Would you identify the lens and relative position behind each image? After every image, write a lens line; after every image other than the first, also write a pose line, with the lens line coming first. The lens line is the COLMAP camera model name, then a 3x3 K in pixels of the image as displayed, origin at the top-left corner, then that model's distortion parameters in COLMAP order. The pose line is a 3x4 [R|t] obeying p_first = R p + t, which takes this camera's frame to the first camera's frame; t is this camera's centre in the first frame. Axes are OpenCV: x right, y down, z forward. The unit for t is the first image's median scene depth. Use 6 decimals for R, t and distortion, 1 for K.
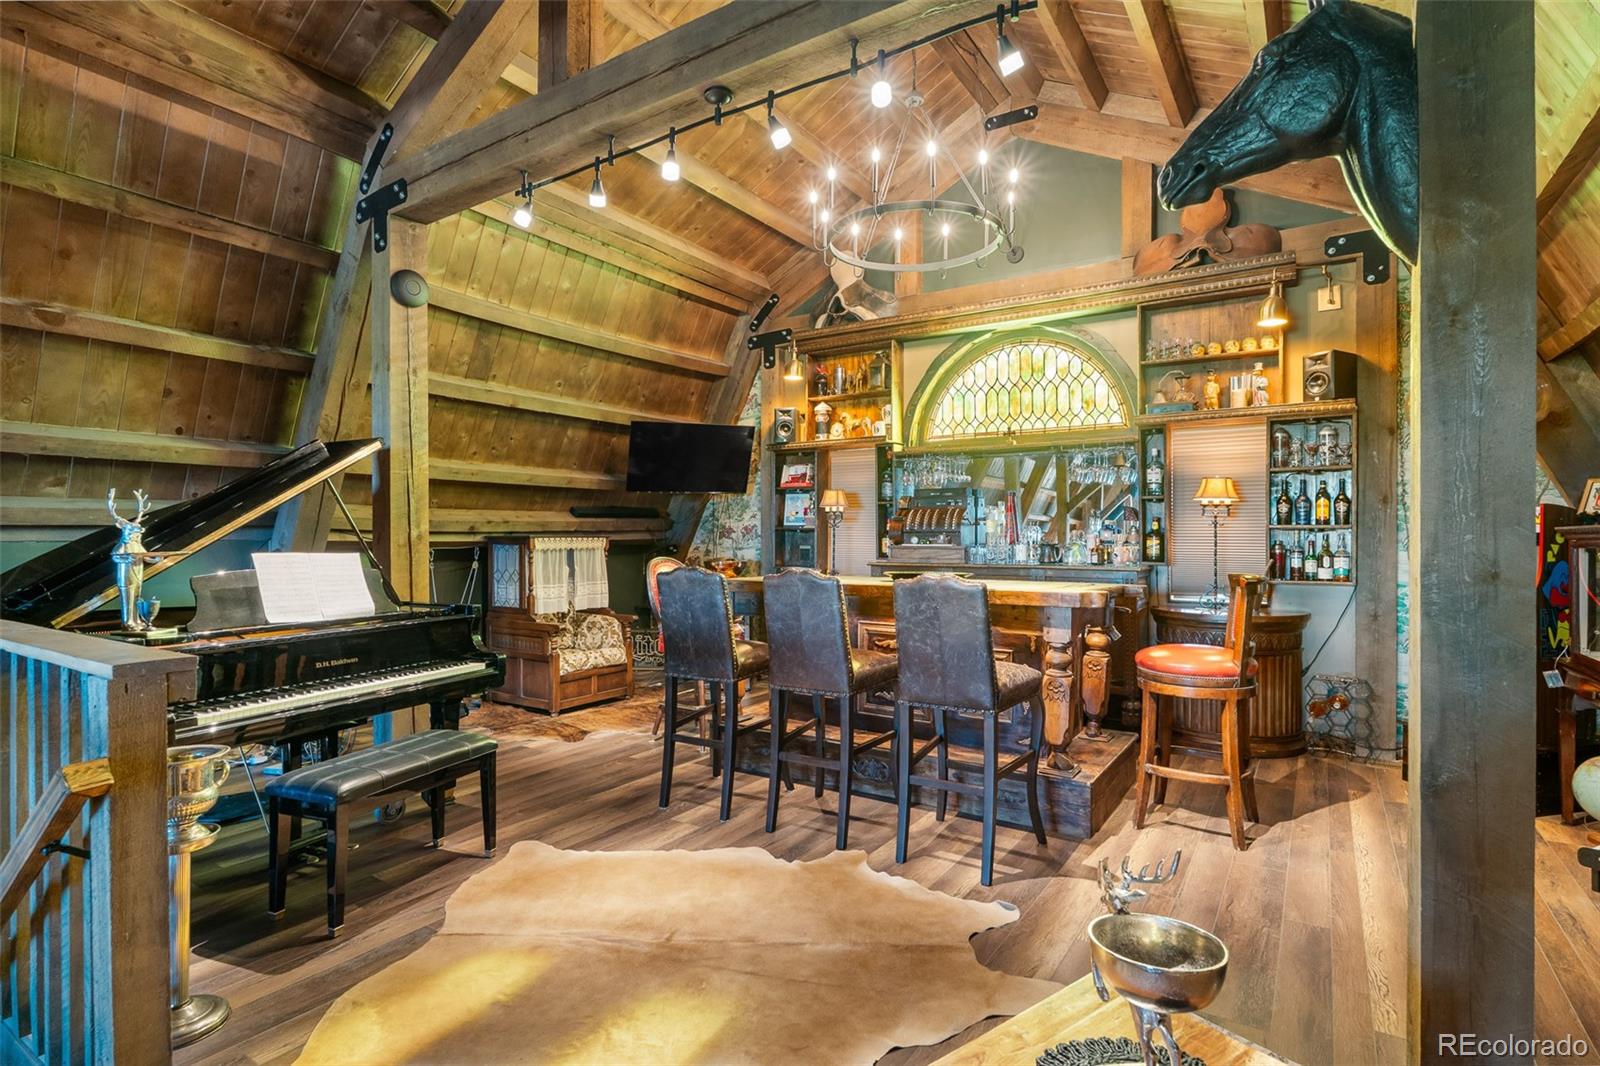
lens RADIAL K [[808.6, 0, 798.0], [0, 808.6, 536.6], [0, 0, 1]] dist [-0.004230, -0.001157]
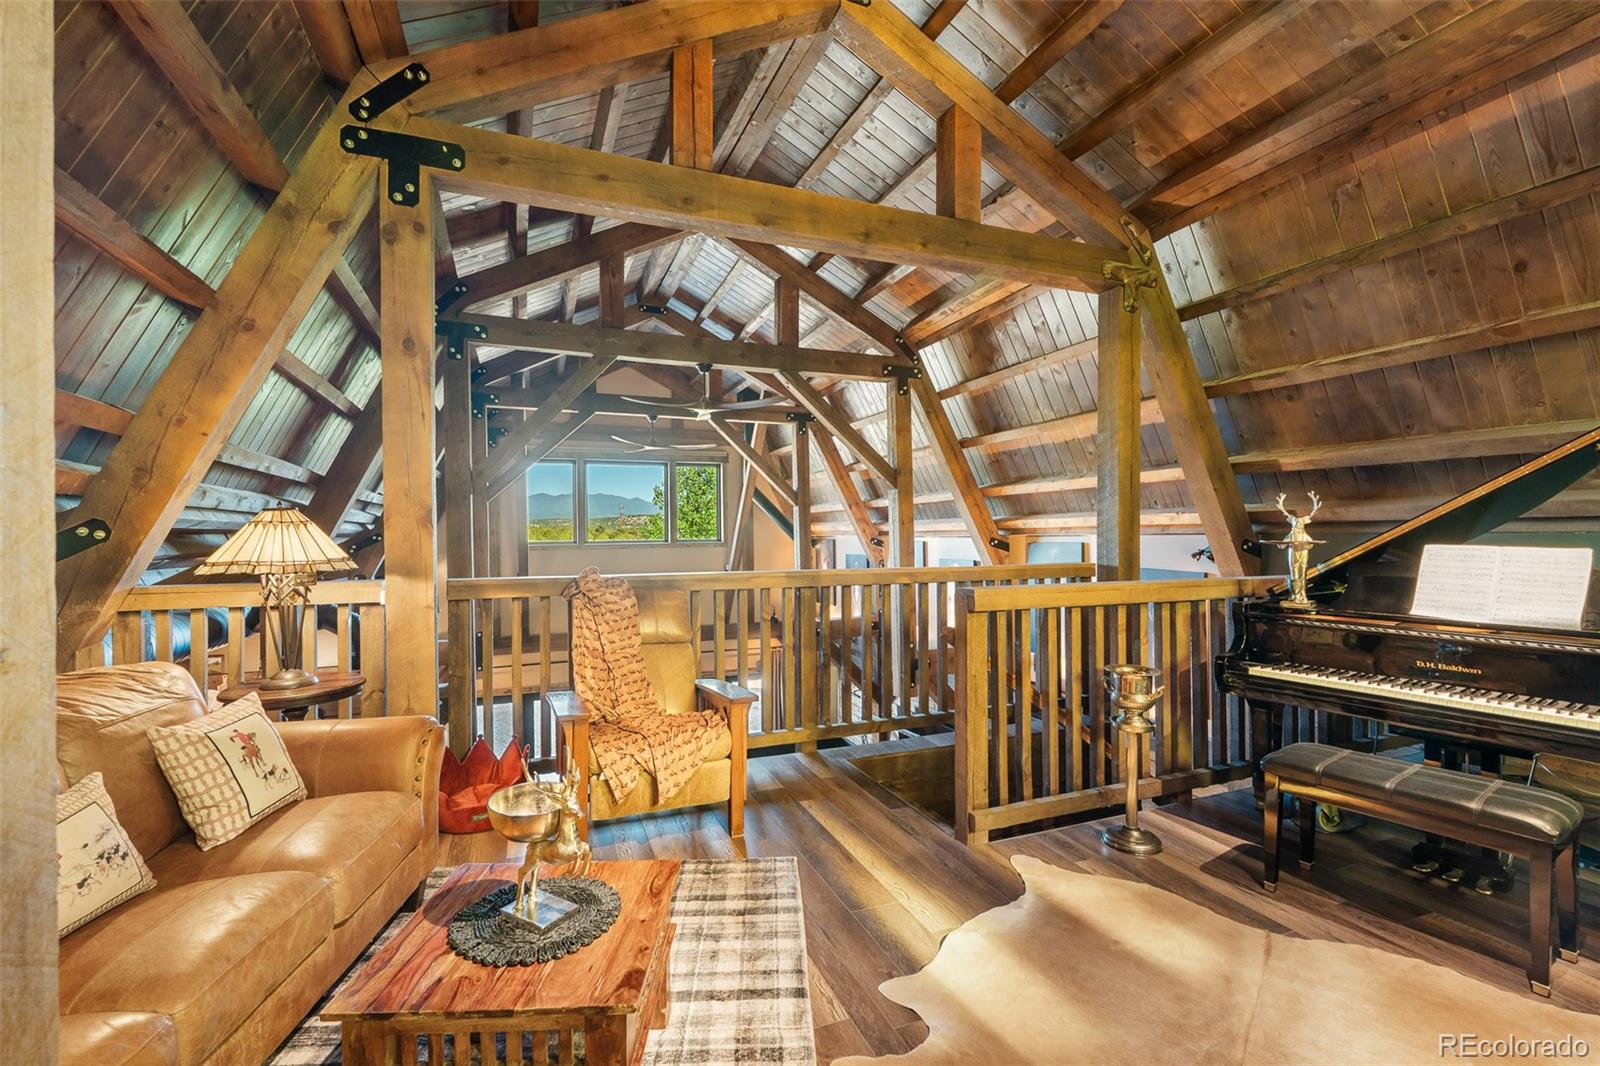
lens RADIAL K [[711.0, 0, 801.8], [0, 711.0, 530.4], [0, 0, 1]] dist [-0.006926, 0.001363]
pose [[-0.580790, 0.004438, -0.814041, 0.572860], [0.006582, 0.999978, 0.000756, -0.003646], [0.814027, -0.004919, -0.580807, 1.013045]]
